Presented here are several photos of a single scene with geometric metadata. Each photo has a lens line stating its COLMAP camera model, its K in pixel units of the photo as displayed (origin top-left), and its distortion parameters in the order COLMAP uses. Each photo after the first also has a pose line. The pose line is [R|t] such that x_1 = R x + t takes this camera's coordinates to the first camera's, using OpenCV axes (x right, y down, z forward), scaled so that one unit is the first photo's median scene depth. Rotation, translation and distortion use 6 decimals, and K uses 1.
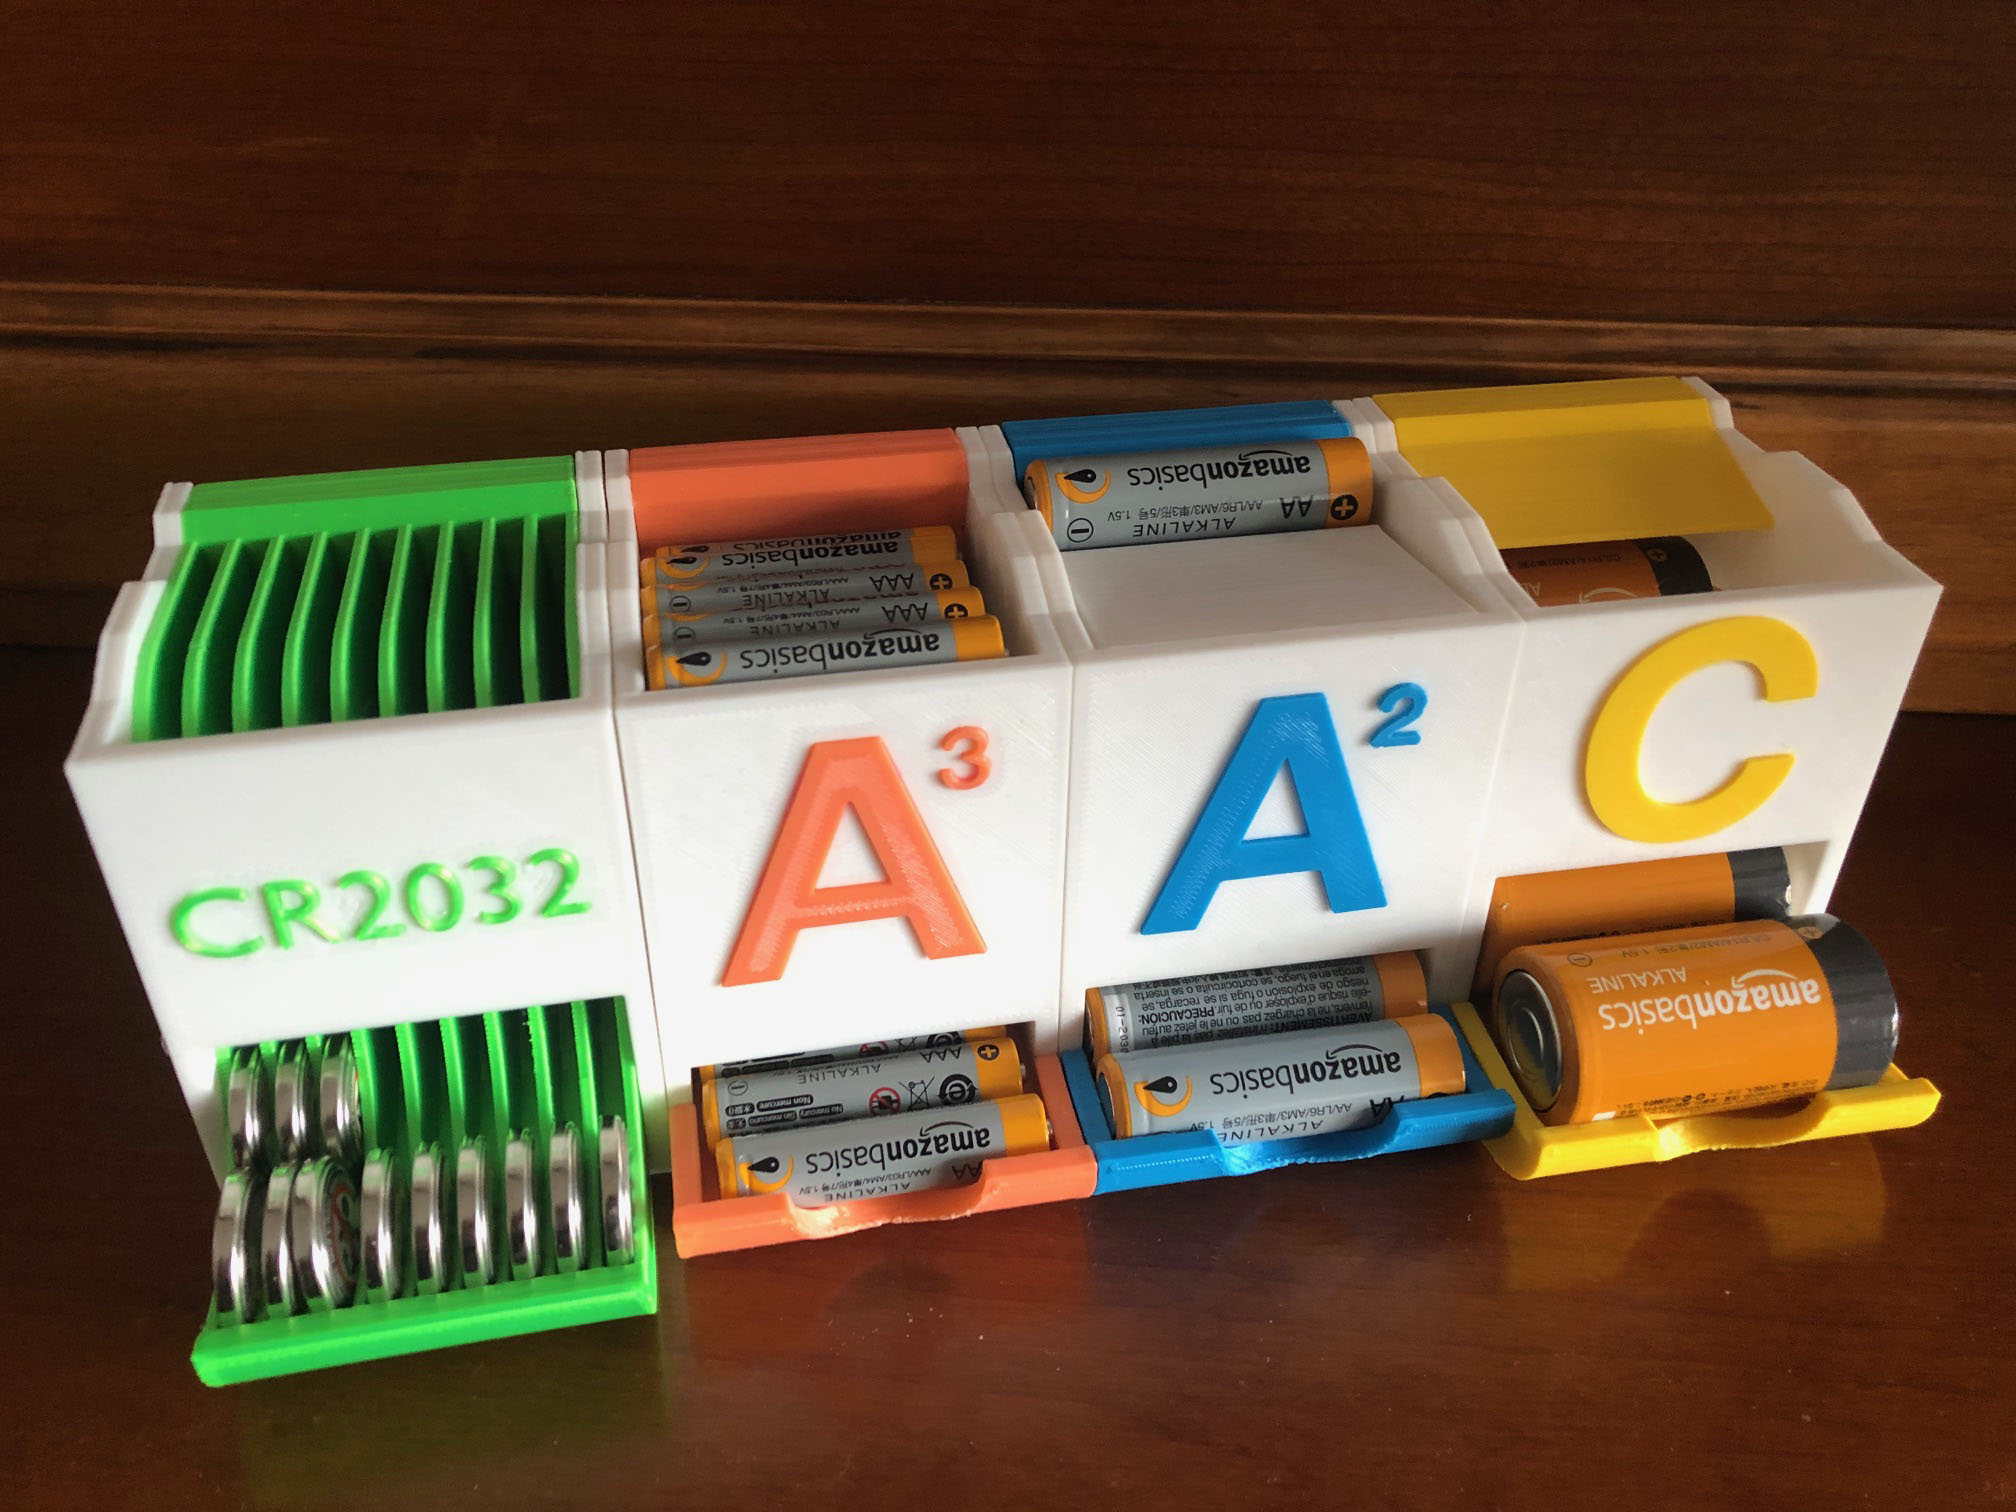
lens RADIAL K [[1738.9, 0, 1008.0], [0, 1738.9, 756.0], [0, 0, 1]] dist [0.098357, 0.004736]
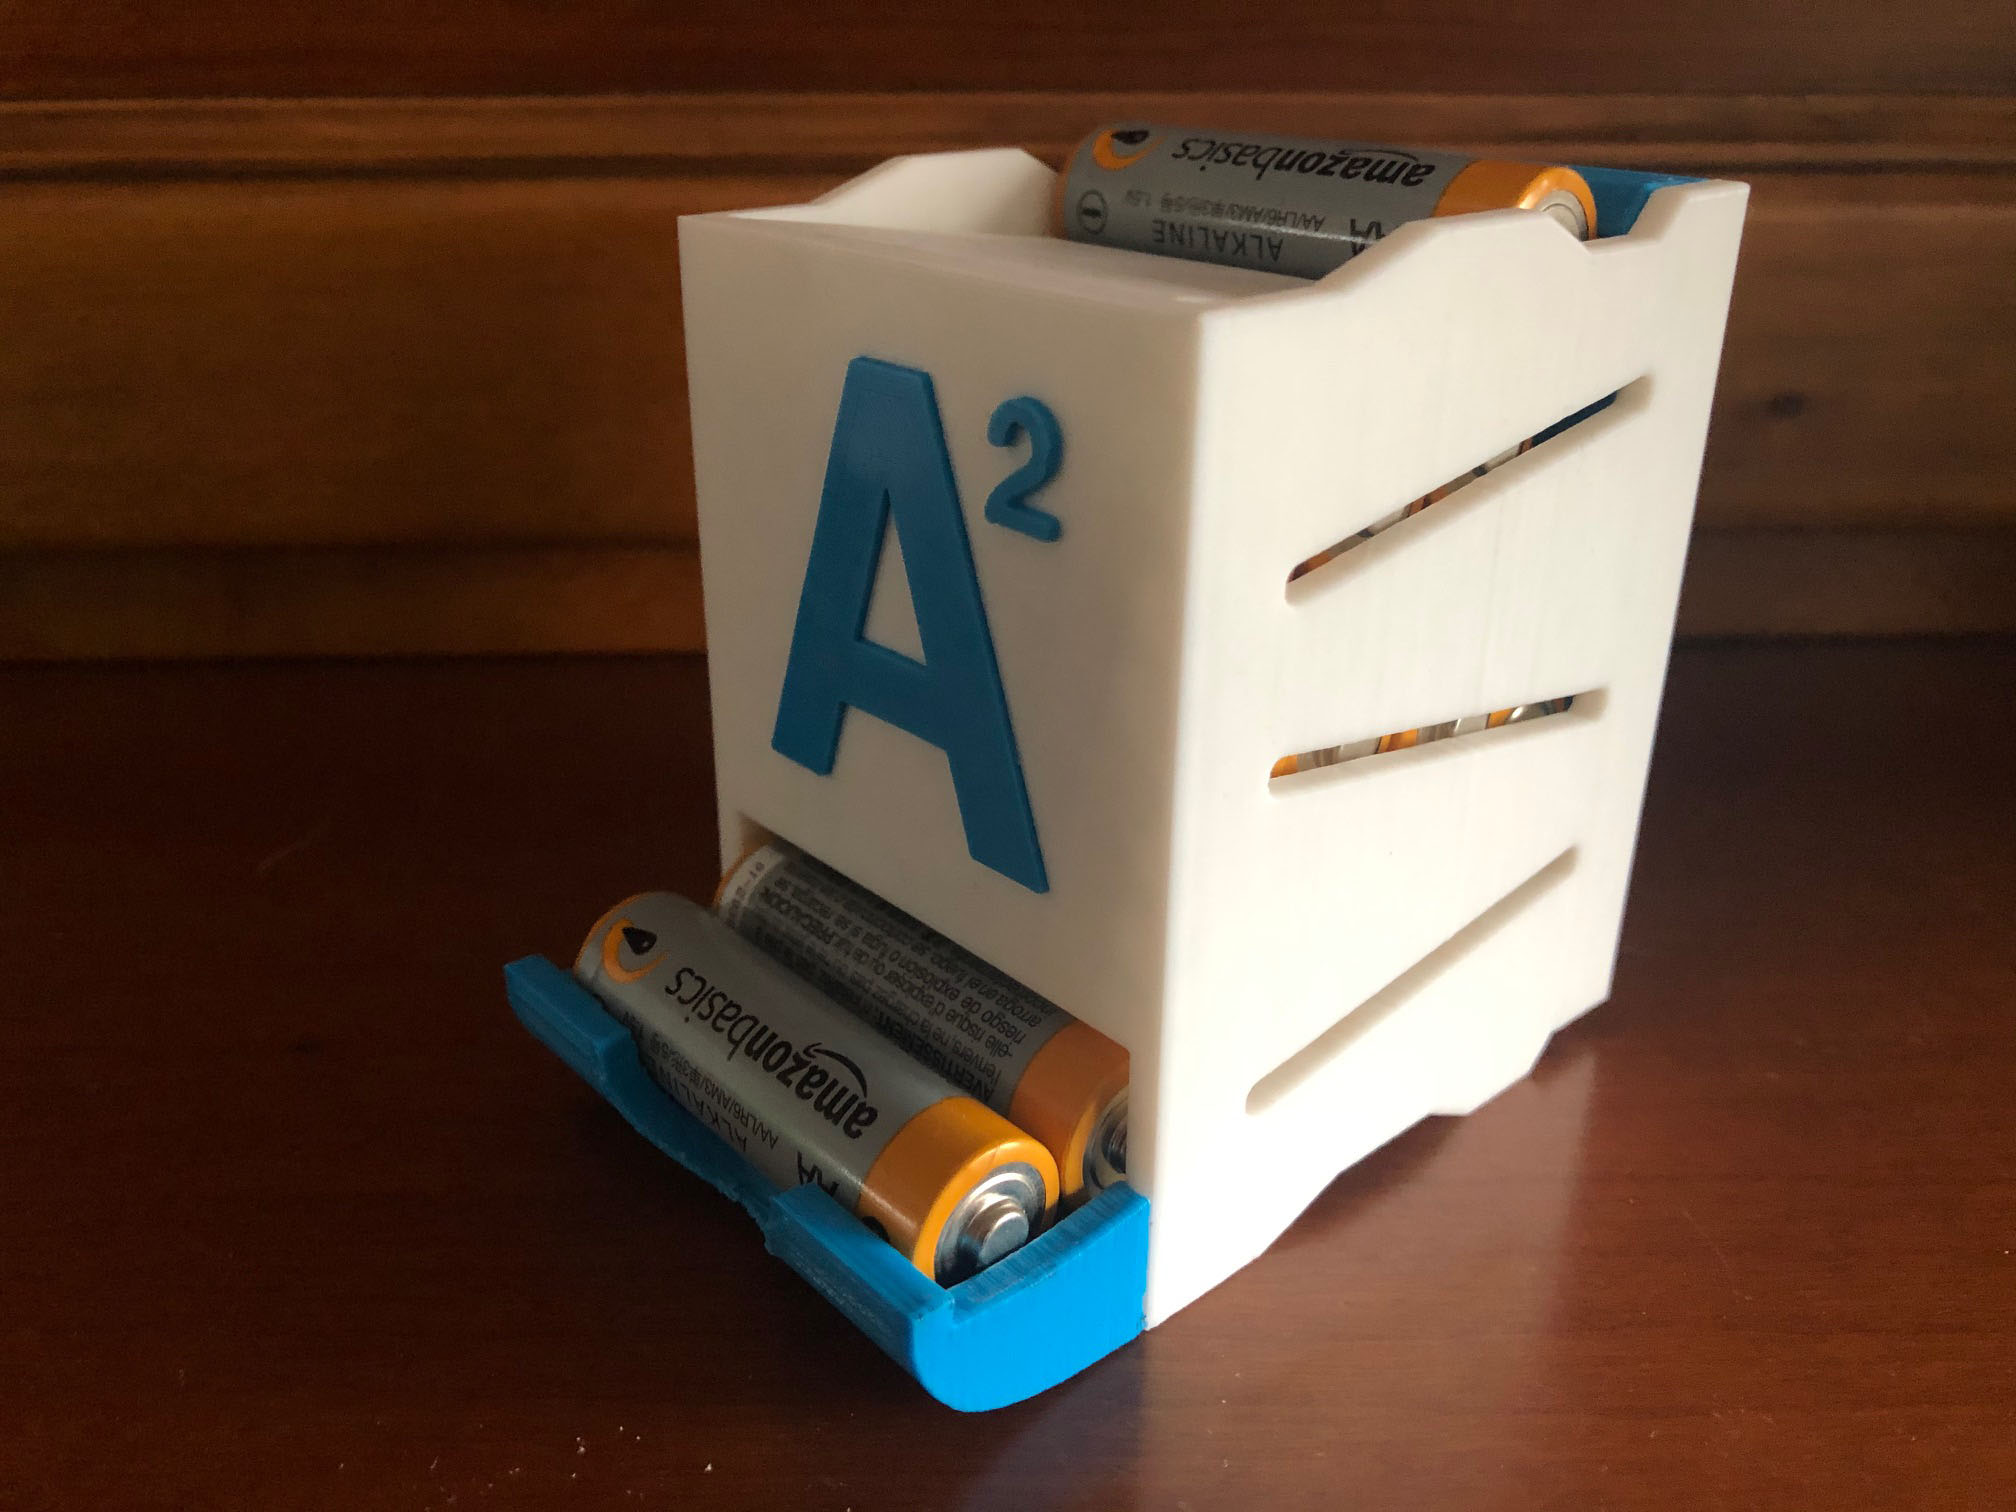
lens RADIAL K [[1738.9, 0, 1008.0], [0, 1738.9, 756.0], [0, 0, 1]] dist [0.098357, 0.004736]
pose [[0.500133, 0.347256, -0.793272, 0.618407], [-0.493793, 0.866903, 0.068167, 0.017908], [0.711361, 0.357620, 0.605040, 0.654302]]
